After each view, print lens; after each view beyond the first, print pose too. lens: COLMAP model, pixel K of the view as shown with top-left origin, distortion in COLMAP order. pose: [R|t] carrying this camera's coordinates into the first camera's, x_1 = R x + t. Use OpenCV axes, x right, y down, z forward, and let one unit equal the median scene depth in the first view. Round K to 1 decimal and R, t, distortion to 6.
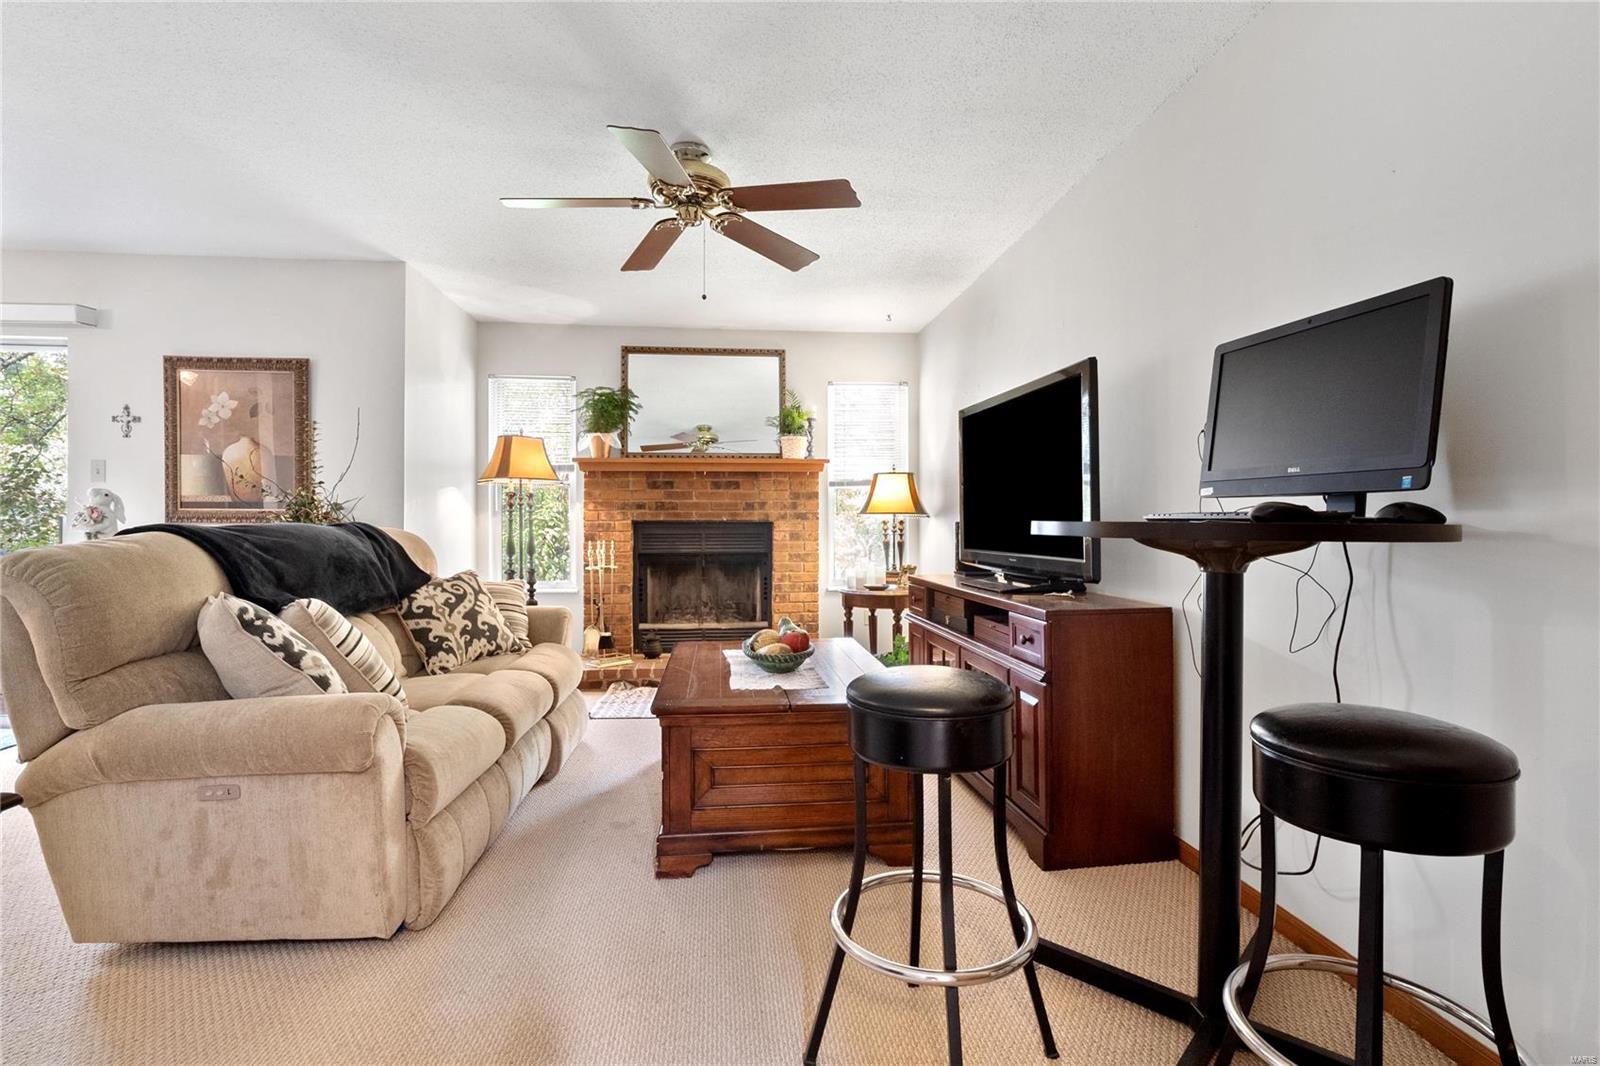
lens RADIAL K [[767.1, 0, 799.5], [0, 767.1, 521.3], [0, 0, 1]] dist [-0.002071, -0.001242]
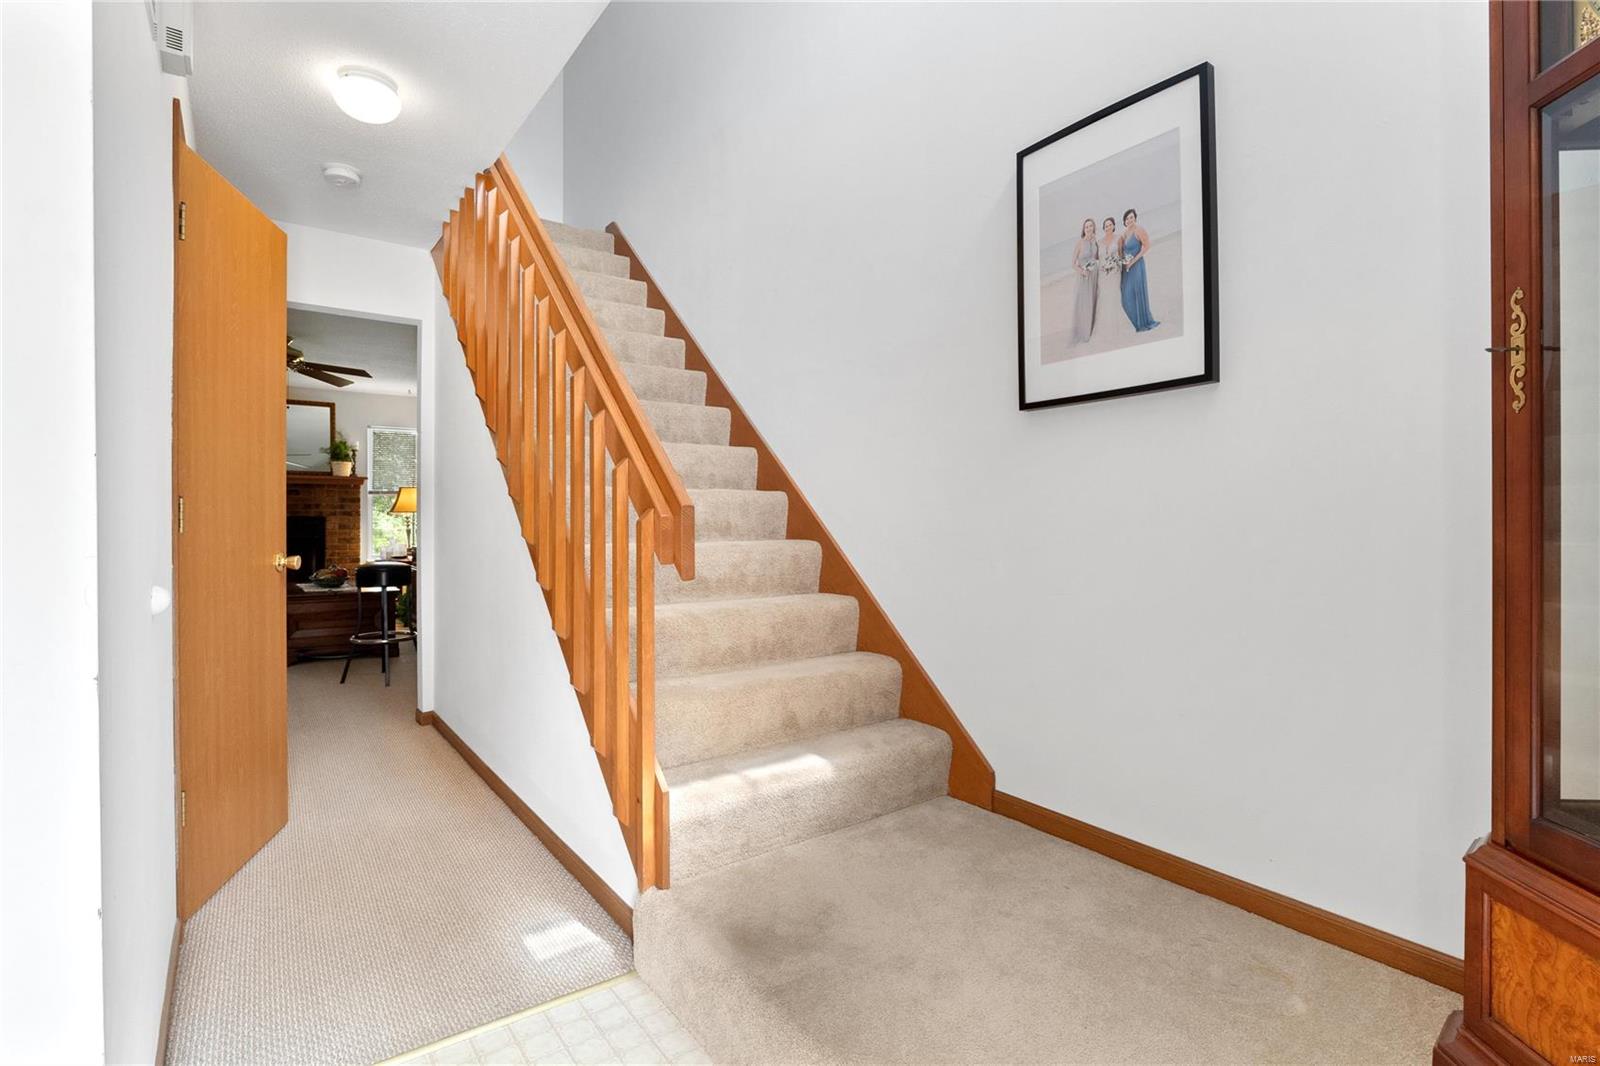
lens RADIAL K [[767.1, 0, 798.3], [0, 767.1, 531.1], [0, 0, 1]] dist [-0.002071, -0.001242]
pose [[0.865299, 0.000967, 0.501256, 0.014611], [-0.000792, 1.000000, -0.000561, 0.028729], [-0.501256, 0.000088, 0.865299, -0.776227]]
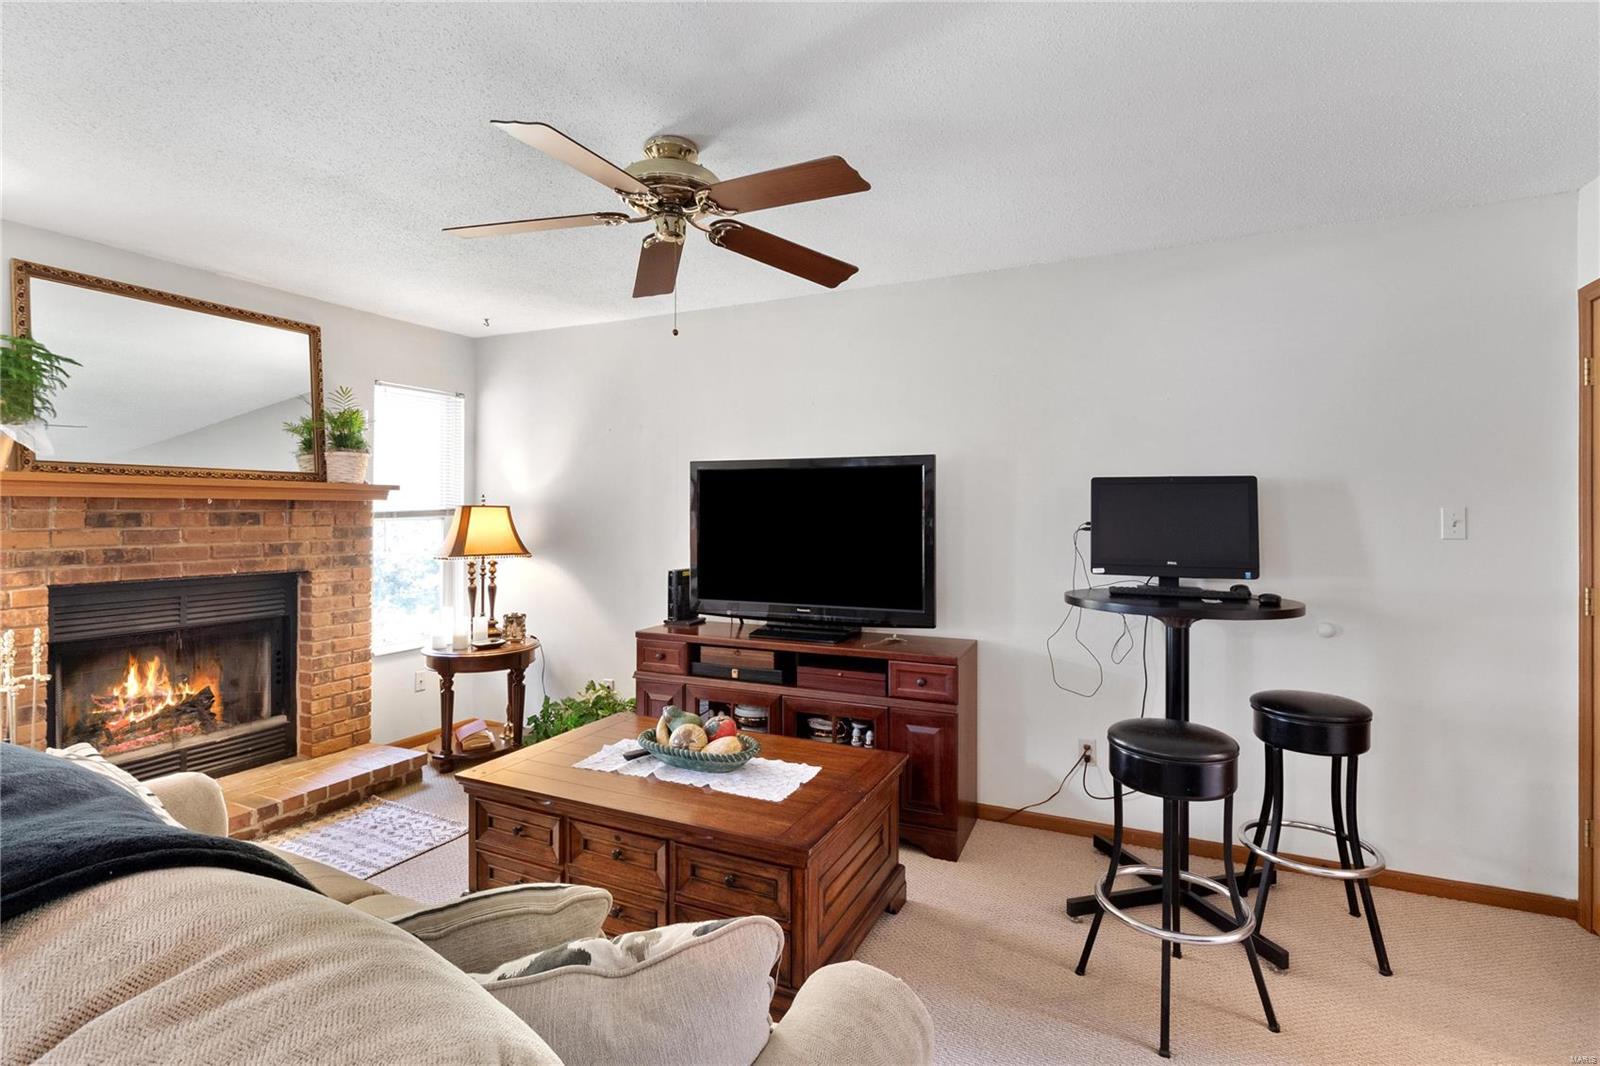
lens RADIAL K [[767.1, 0, 812.1], [0, 767.1, 508.2], [0, 0, 1]] dist [-0.002071, -0.001242]
pose [[0.508733, 0.007149, 0.860895, -0.406453], [-0.005322, 0.999973, -0.005160, -0.055651], [-0.860908, -0.001957, 0.508757, 0.250668]]
